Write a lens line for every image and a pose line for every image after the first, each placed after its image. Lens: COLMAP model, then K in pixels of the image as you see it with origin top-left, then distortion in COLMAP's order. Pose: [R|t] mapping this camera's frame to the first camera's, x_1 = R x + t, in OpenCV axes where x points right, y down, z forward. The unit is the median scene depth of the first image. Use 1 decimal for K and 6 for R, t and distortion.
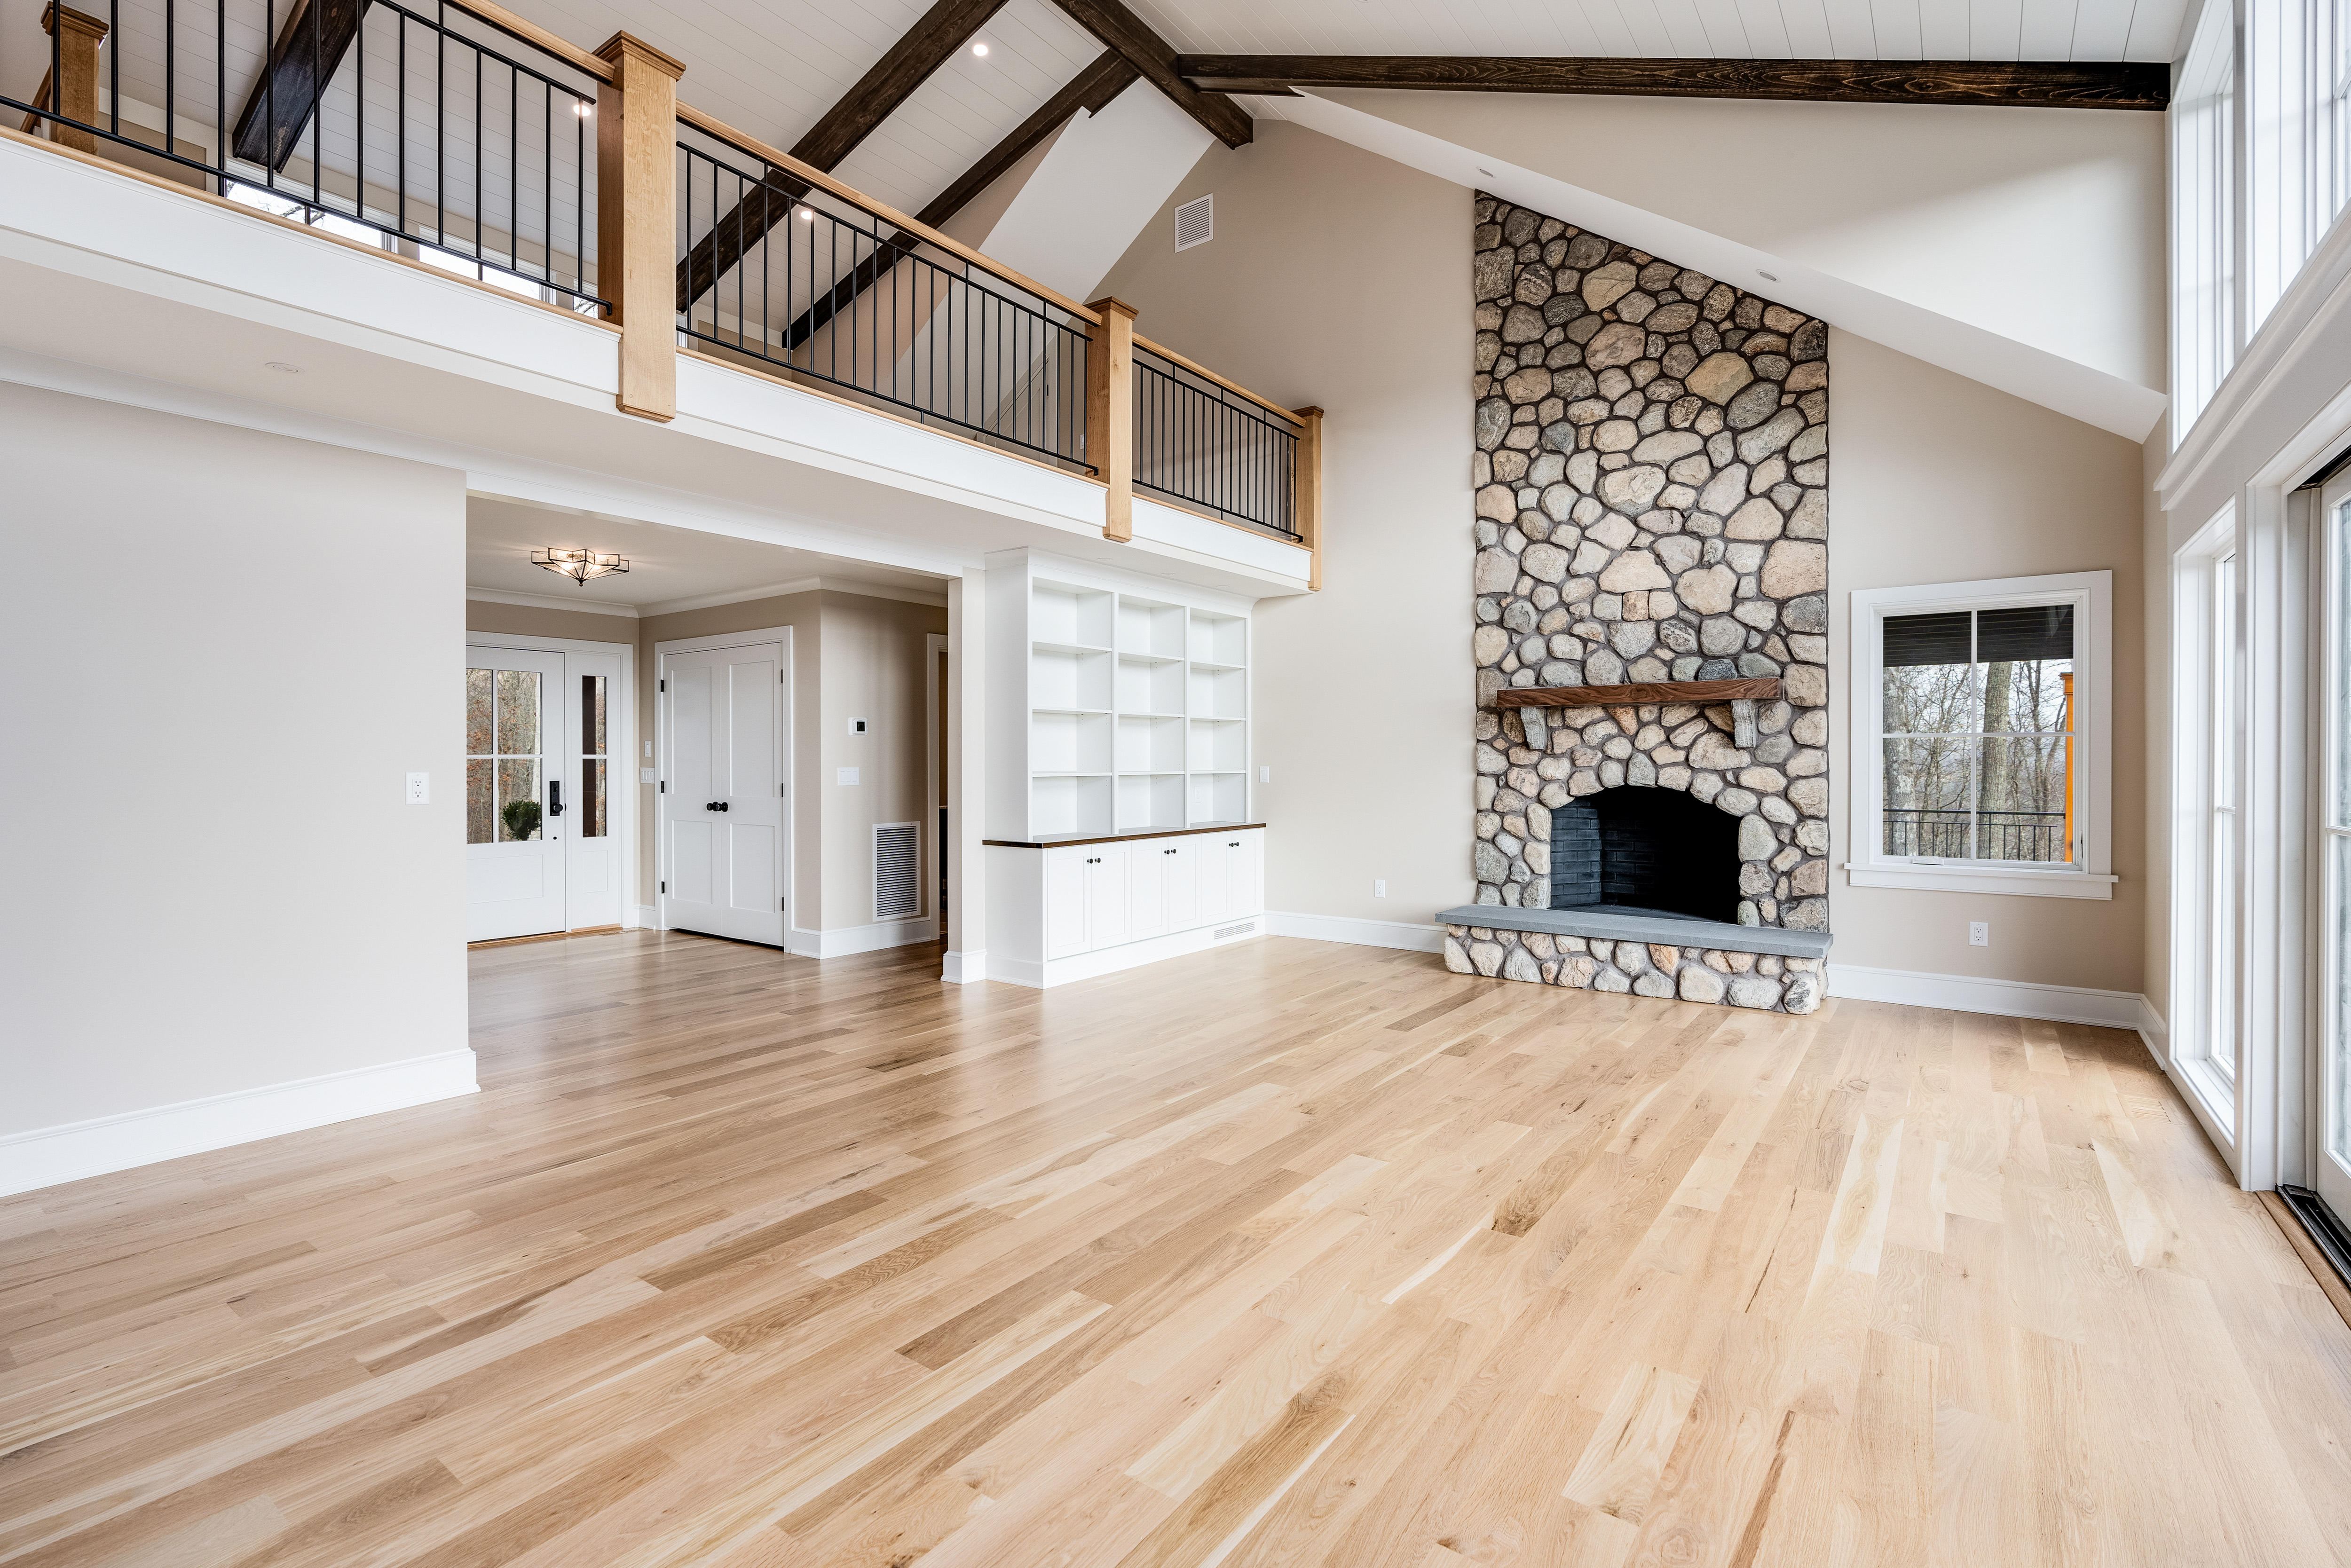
lens RADIAL K [[1079.0, 0, 1183.0], [0, 1079.0, 747.8], [0, 0, 1]] dist [-0.001435, 0.000308]
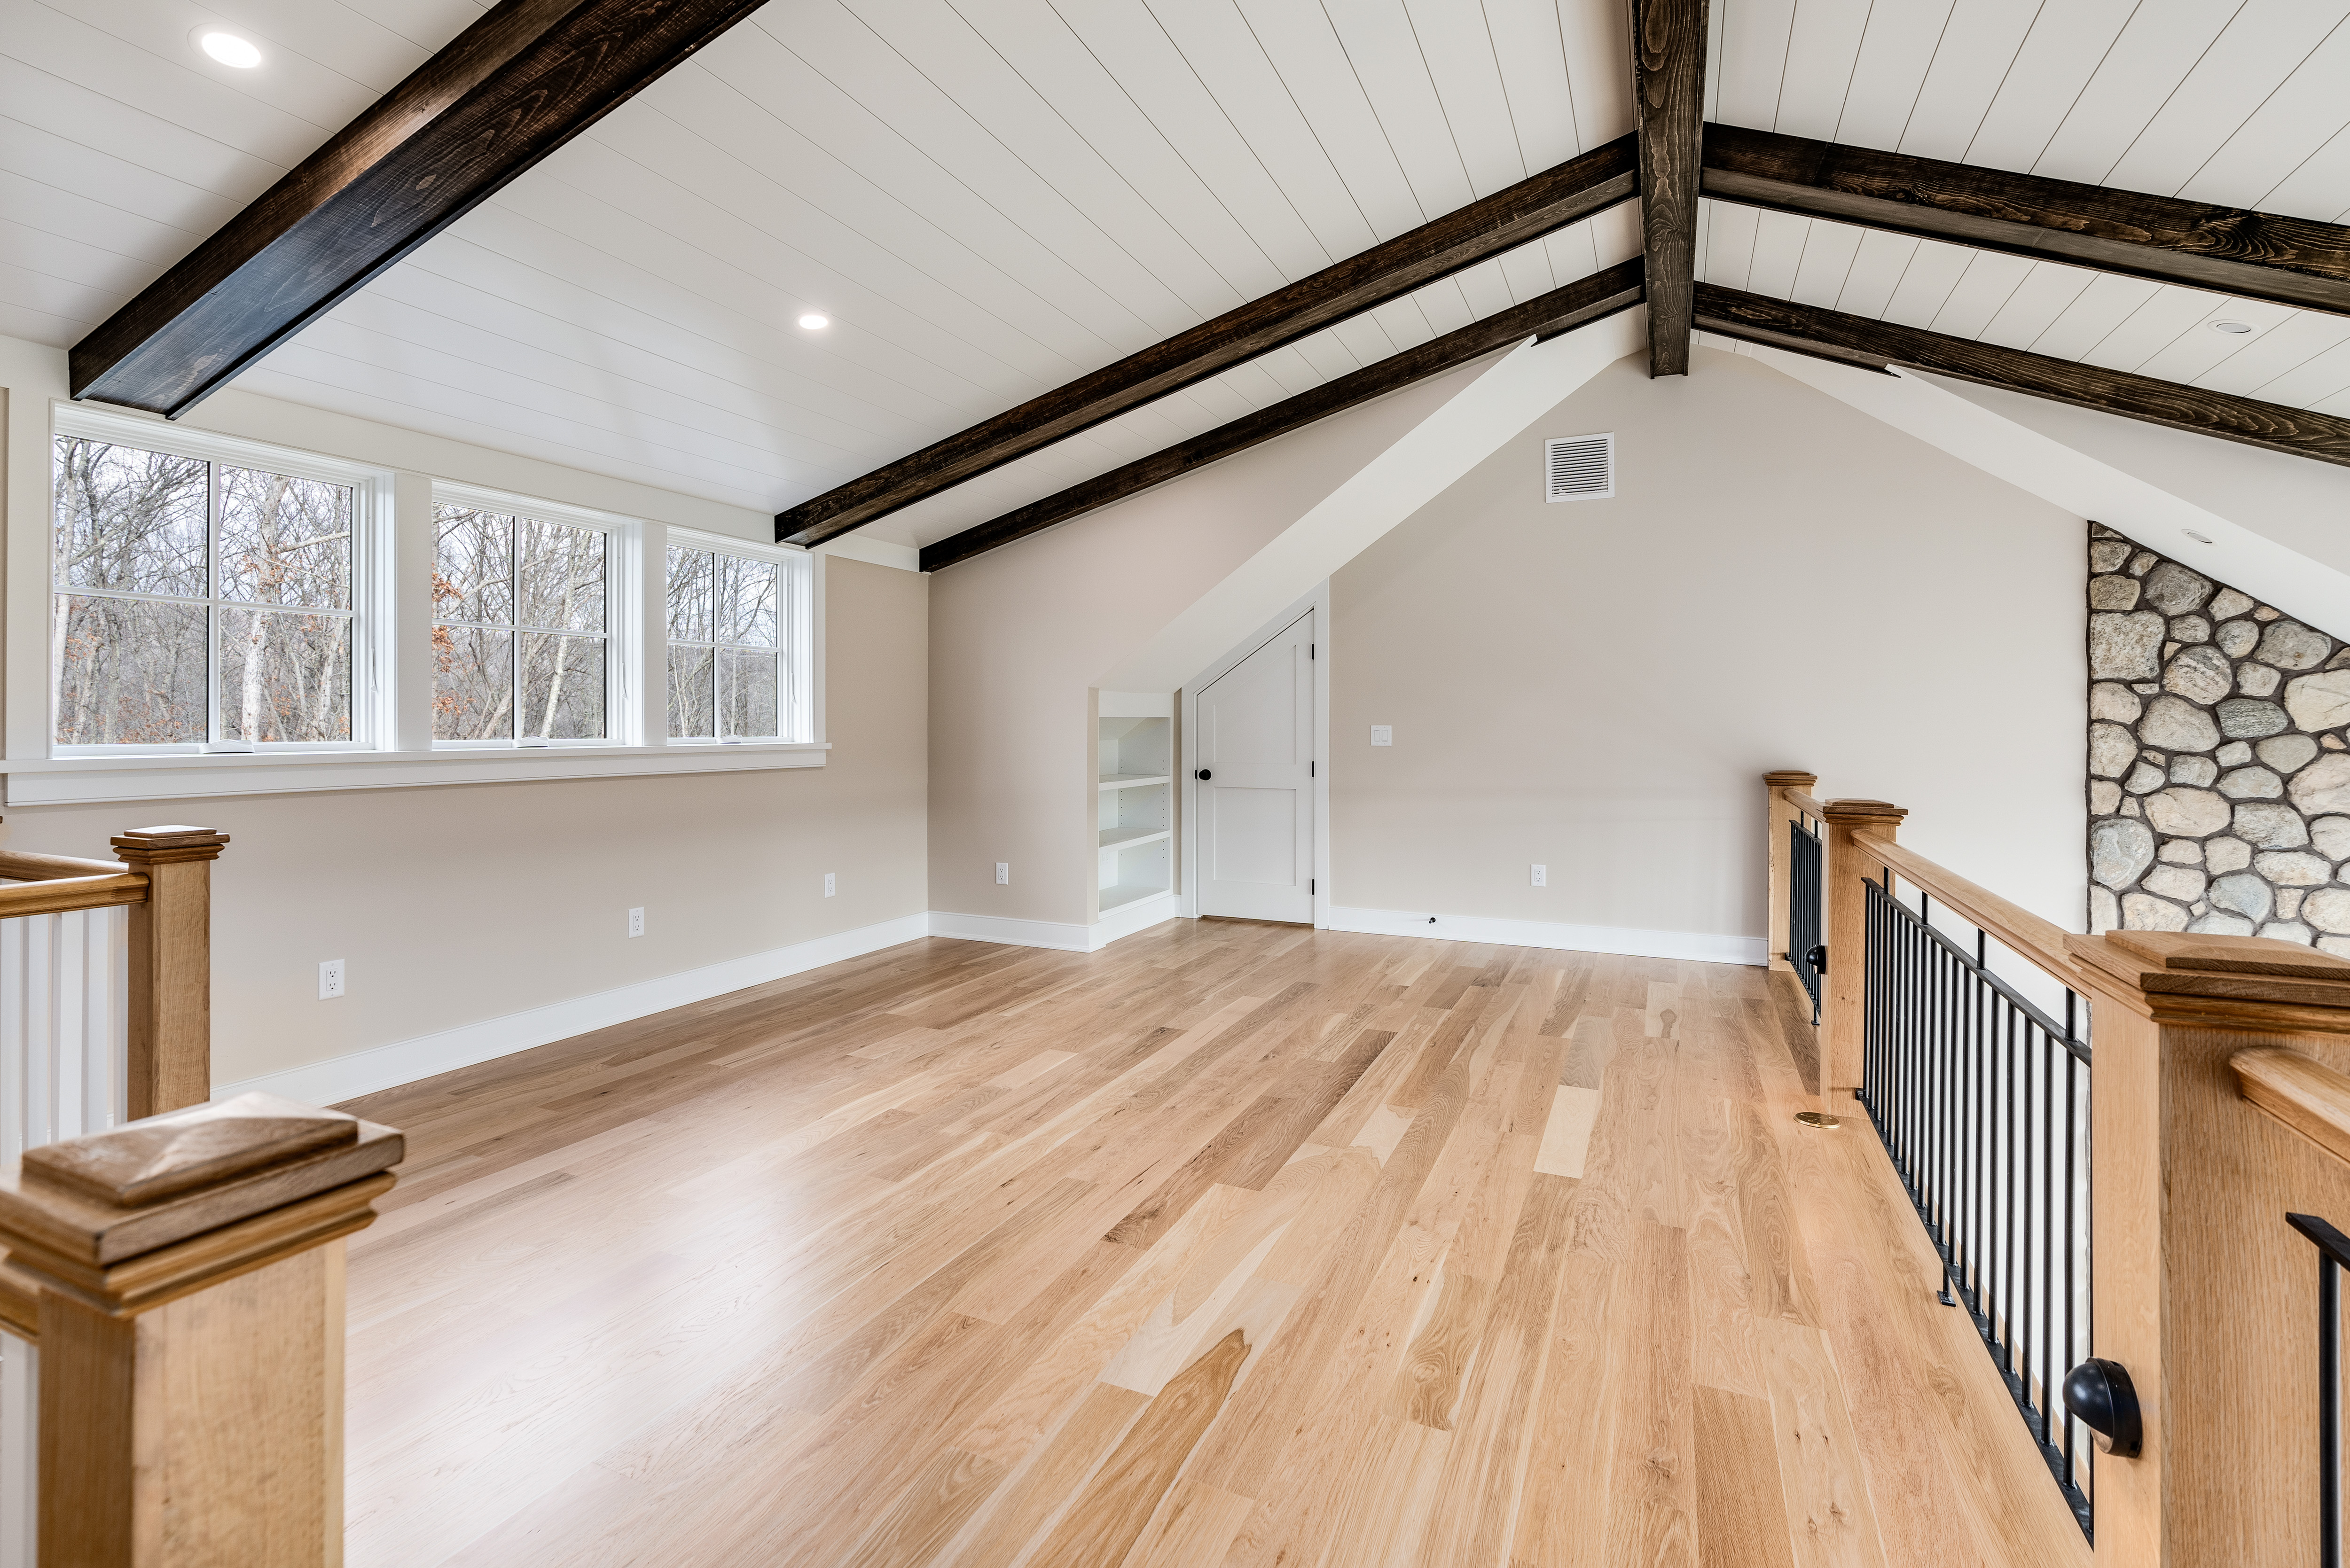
lens RADIAL K [[1078.4, 0, 1182.5], [0, 1078.4, 747.8], [0, 0, 1]] dist [-0.001435, 0.000308]
pose [[0.978793, 0.008060, 0.204693, -0.532307], [-0.011128, 0.999842, 0.013845, -0.415174], [-0.204549, -0.015829, 0.978728, 0.467225]]
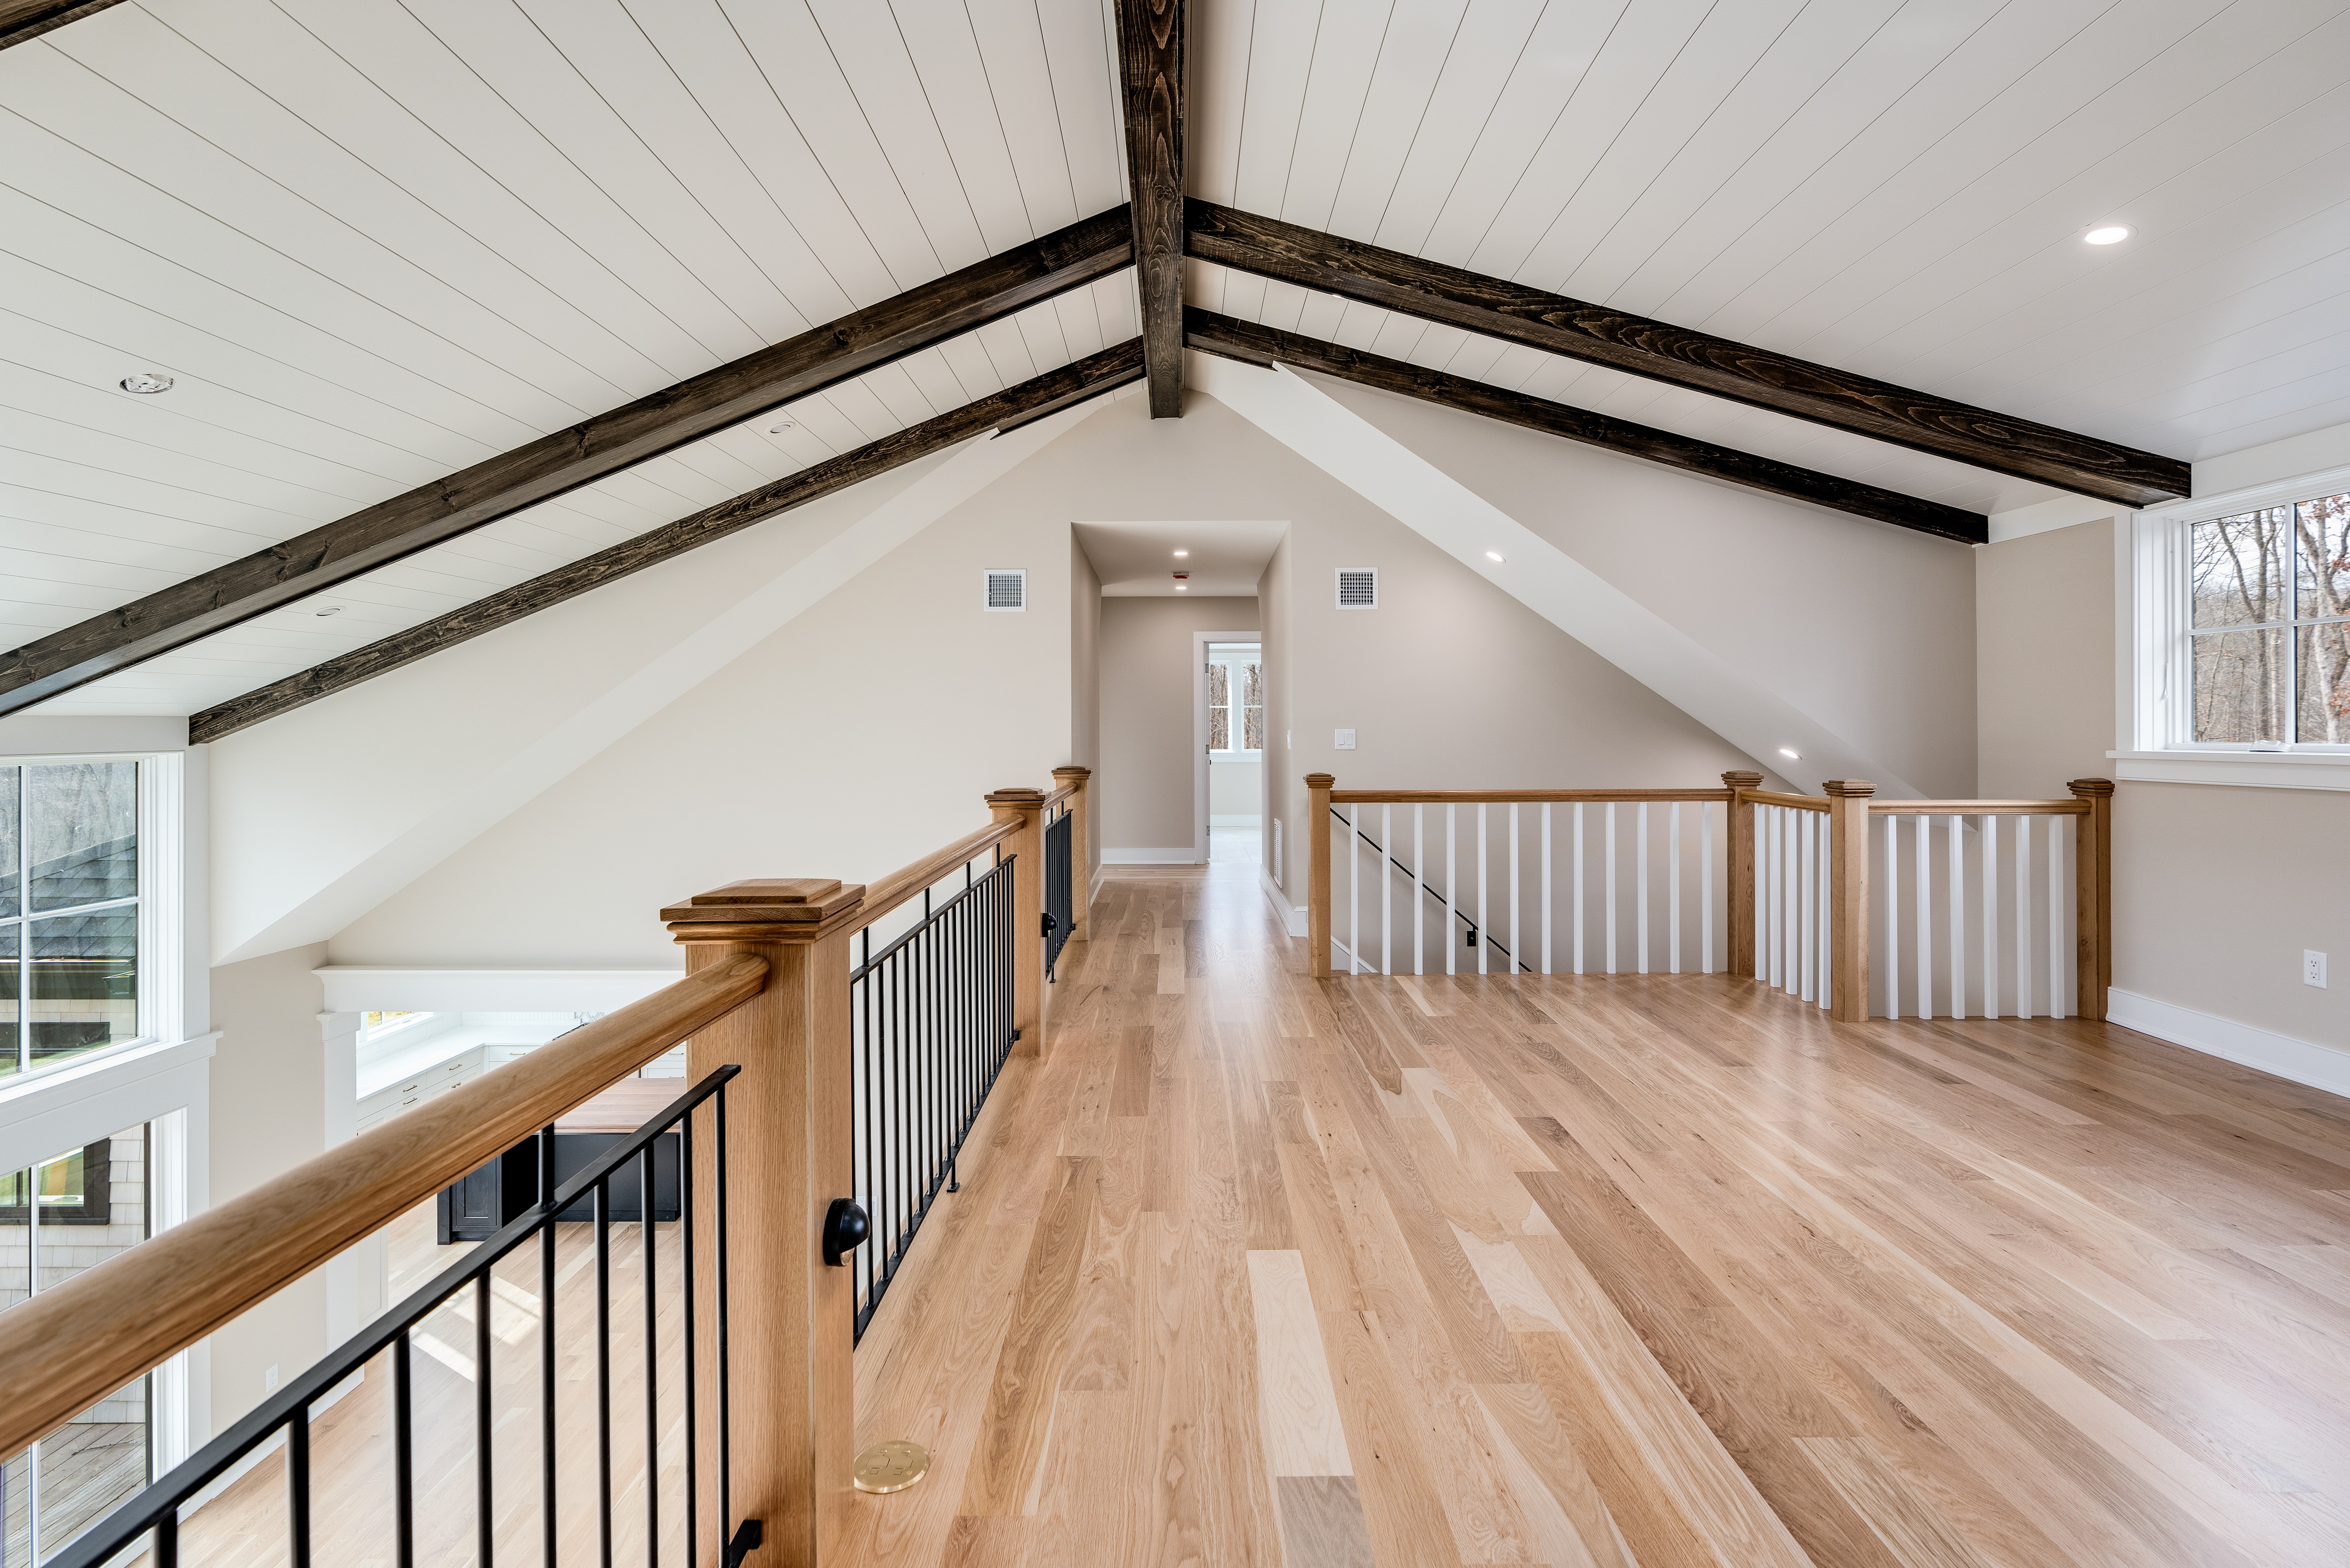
lens RADIAL K [[1097.7, 0, 1161.9], [0, 1097.7, 708.7], [0, 0, 1]] dist [-0.001643, 0.000638]
pose [[-0.816689, 0.000517, -0.577078, 0.029325], [0.005645, 0.999959, -0.007092, -0.424575], [0.577050, -0.009049, -0.816658, 1.250502]]
